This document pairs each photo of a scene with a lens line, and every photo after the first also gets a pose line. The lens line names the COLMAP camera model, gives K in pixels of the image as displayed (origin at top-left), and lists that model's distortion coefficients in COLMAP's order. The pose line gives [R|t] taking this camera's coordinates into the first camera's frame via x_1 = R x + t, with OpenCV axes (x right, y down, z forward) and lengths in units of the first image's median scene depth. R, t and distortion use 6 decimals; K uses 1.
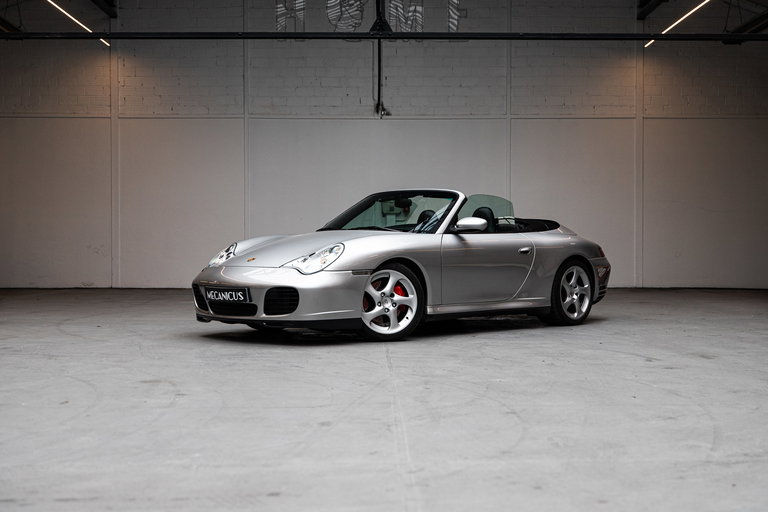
lens RADIAL K [[944.8, 0, 384.0], [0, 944.8, 256.0], [0, 0, 1]] dist [-0.000892, 0.005909]
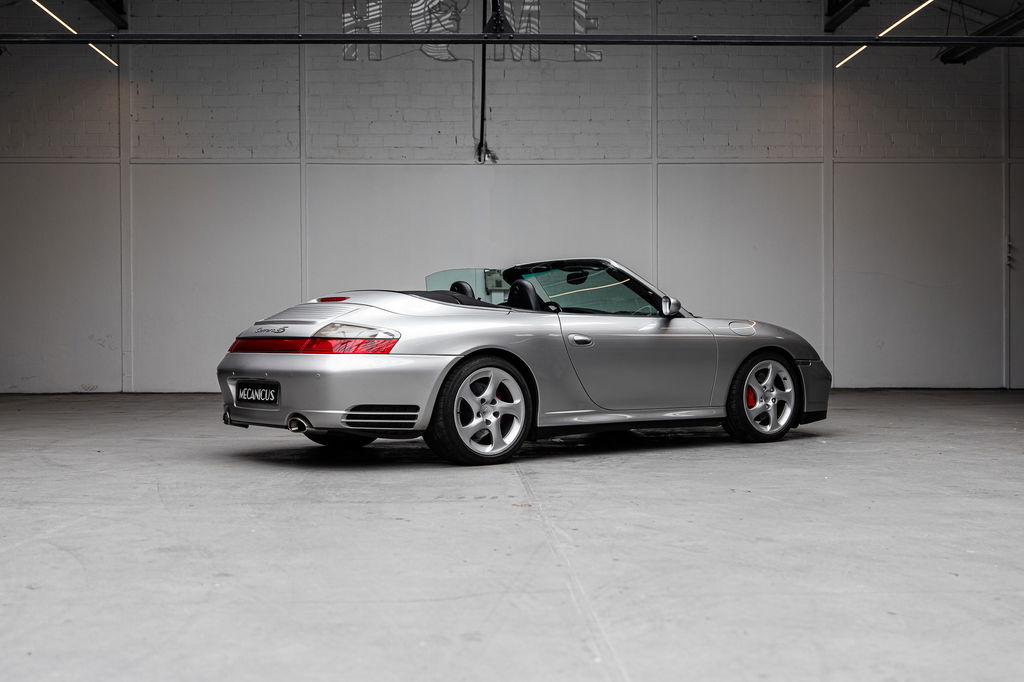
lens RADIAL K [[1234.4, 0, 512.0], [0, 1234.4, 341.0], [0, 0, 1]] dist [-0.006906, 0.006535]
pose [[0.999682, -0.005014, 0.024700, -0.006112], [0.005145, 0.999973, -0.005222, -0.000233], [-0.024673, 0.005347, 0.999681, 0.025372]]
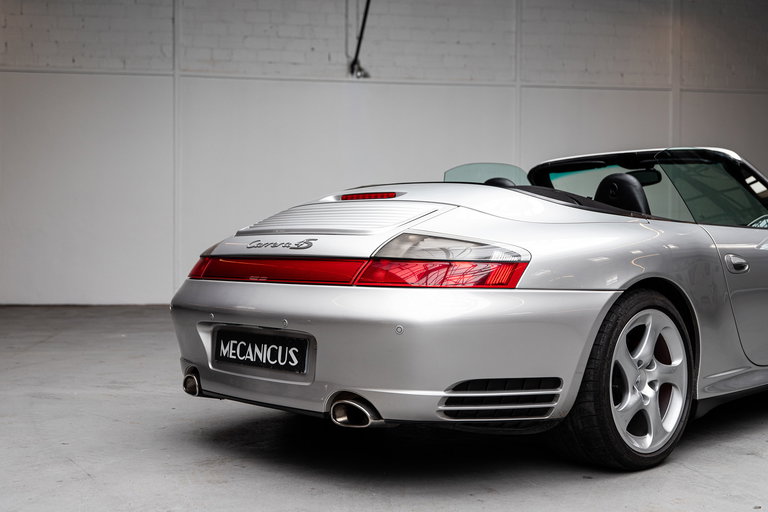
lens RADIAL K [[925.8, 0, 384.0], [0, 925.8, 256.0], [0, 0, 1]] dist [-0.006906, 0.006535]
pose [[0.990878, 0.002700, 0.134736, -0.082055], [-0.002692, 0.999996, -0.000240, -0.004189], [-0.134736, -0.000125, 0.990882, 0.256934]]
